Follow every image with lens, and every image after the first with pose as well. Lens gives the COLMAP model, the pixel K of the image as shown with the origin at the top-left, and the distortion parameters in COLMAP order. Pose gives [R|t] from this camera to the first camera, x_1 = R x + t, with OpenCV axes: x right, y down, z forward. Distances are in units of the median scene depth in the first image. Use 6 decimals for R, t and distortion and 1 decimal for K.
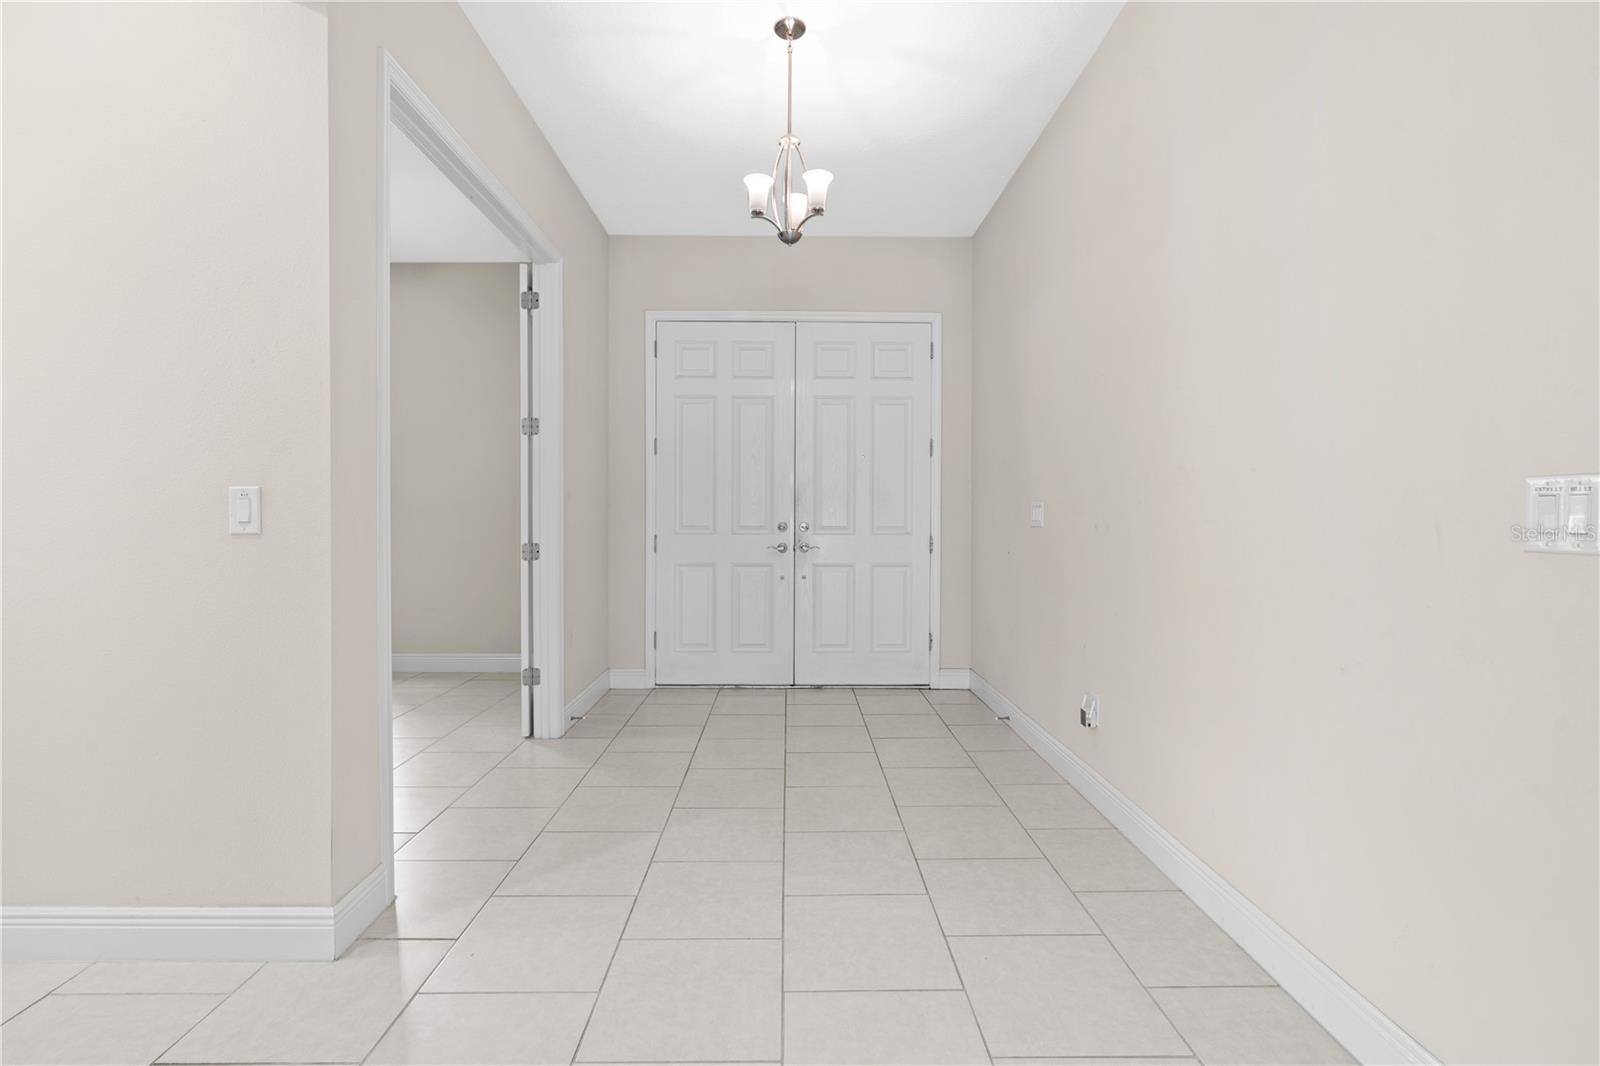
lens RADIAL K [[722.1, 0, 796.5], [0, 722.1, 525.3], [0, 0, 1]] dist [-0.010005, 0.002578]
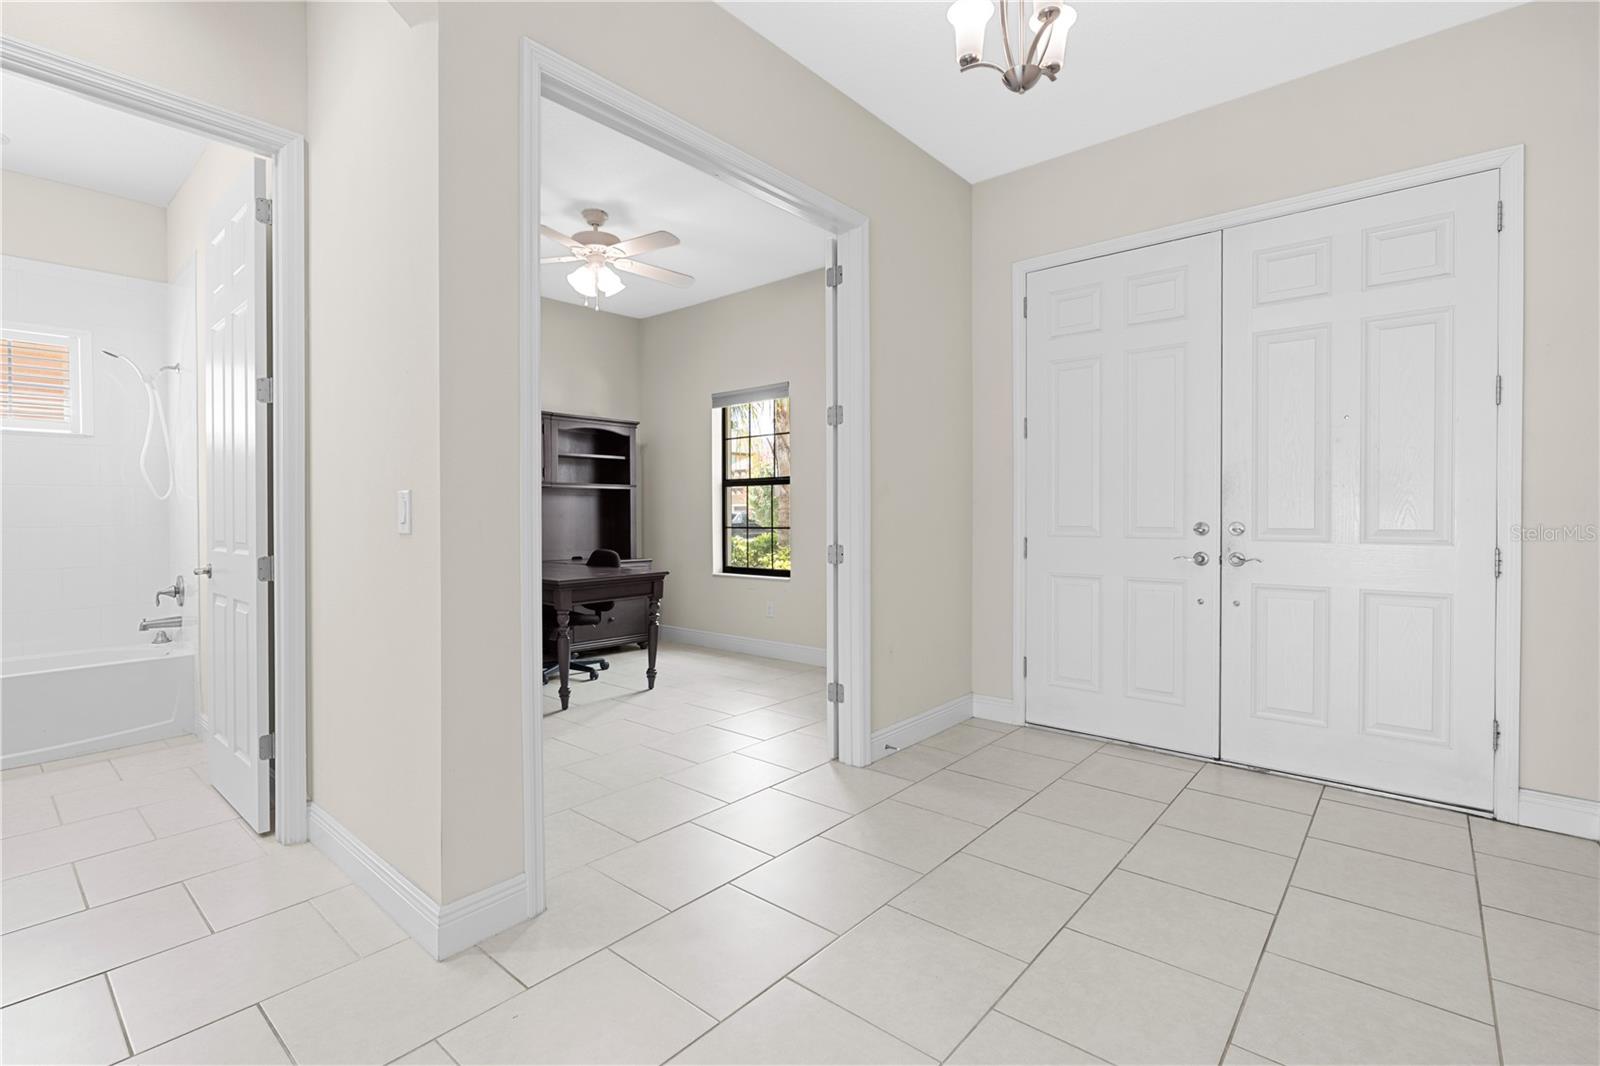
lens RADIAL K [[722.1, 0, 804.9], [0, 722.1, 520.2], [0, 0, 1]] dist [-0.010005, 0.002578]
pose [[0.747749, 0.001519, -0.663980, 0.155481], [-0.003855, 0.999990, -0.002054, -0.003133], [0.663970, 0.004096, 0.747748, 0.227482]]
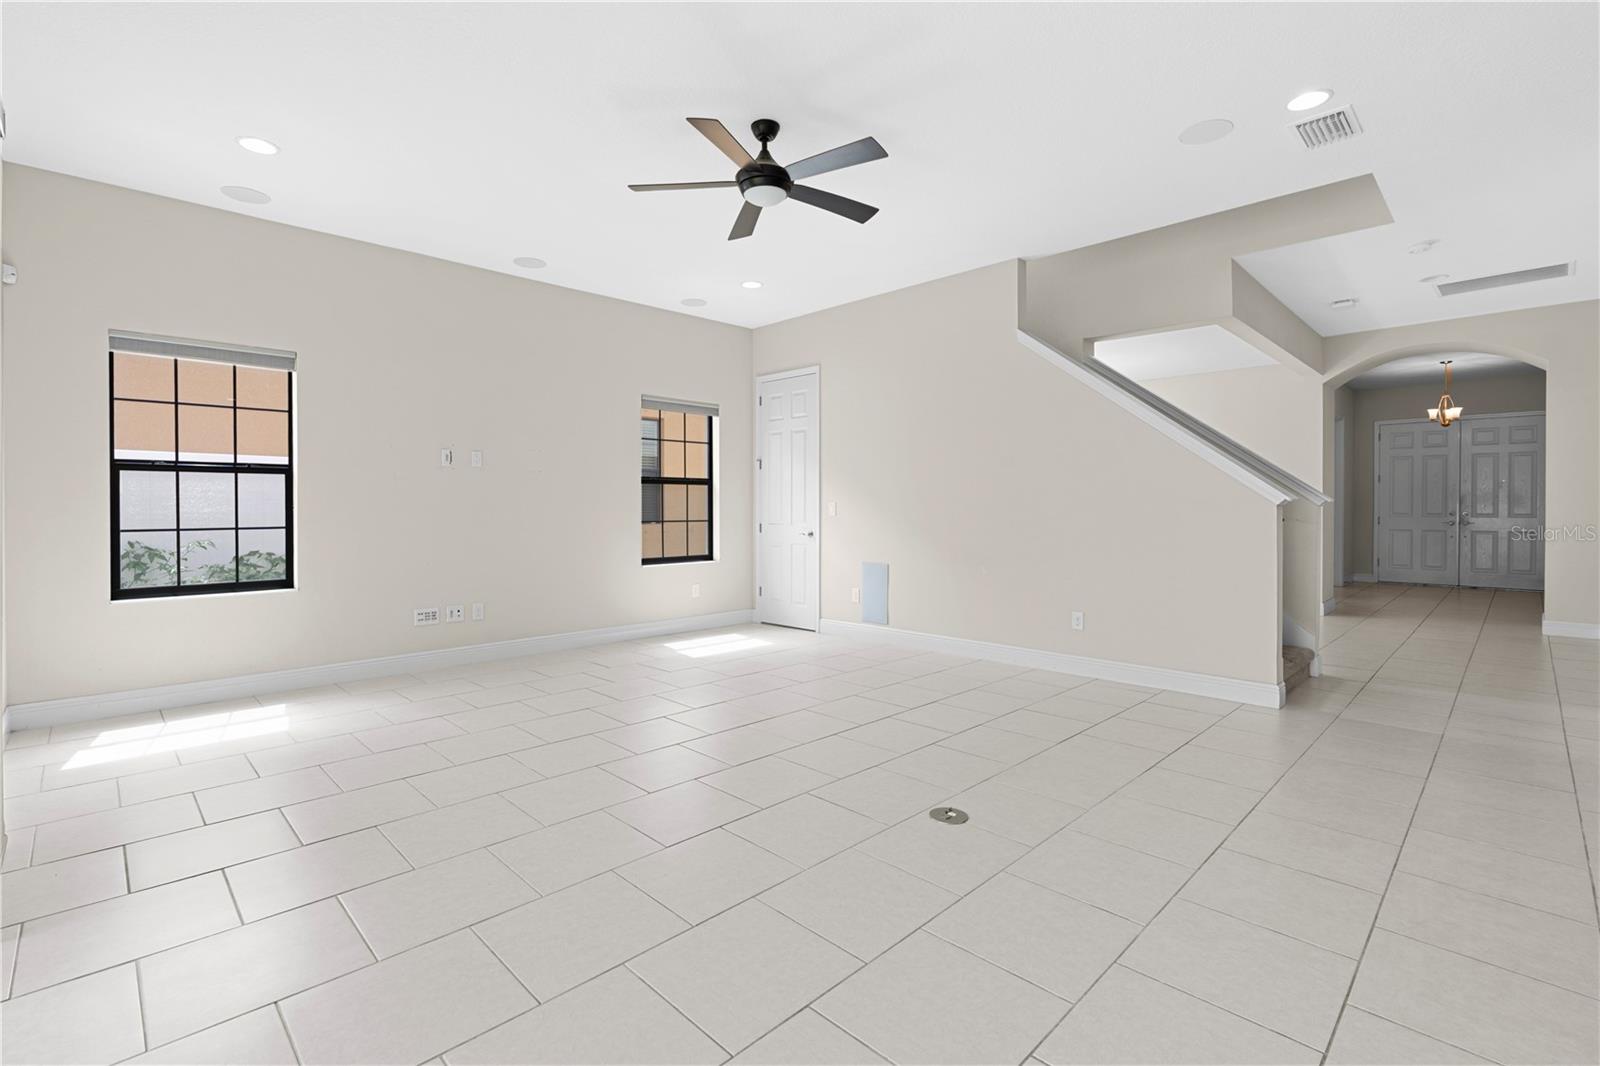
lens RADIAL K [[722.1, 0, 794.4], [0, 722.1, 518.7], [0, 0, 1]] dist [-0.010005, 0.002578]
pose [[0.680350, 0.005106, -0.732870, 0.219204], [-0.004603, 0.999986, 0.002695, 0.020321], [0.732873, 0.001540, 0.680363, -1.956793]]
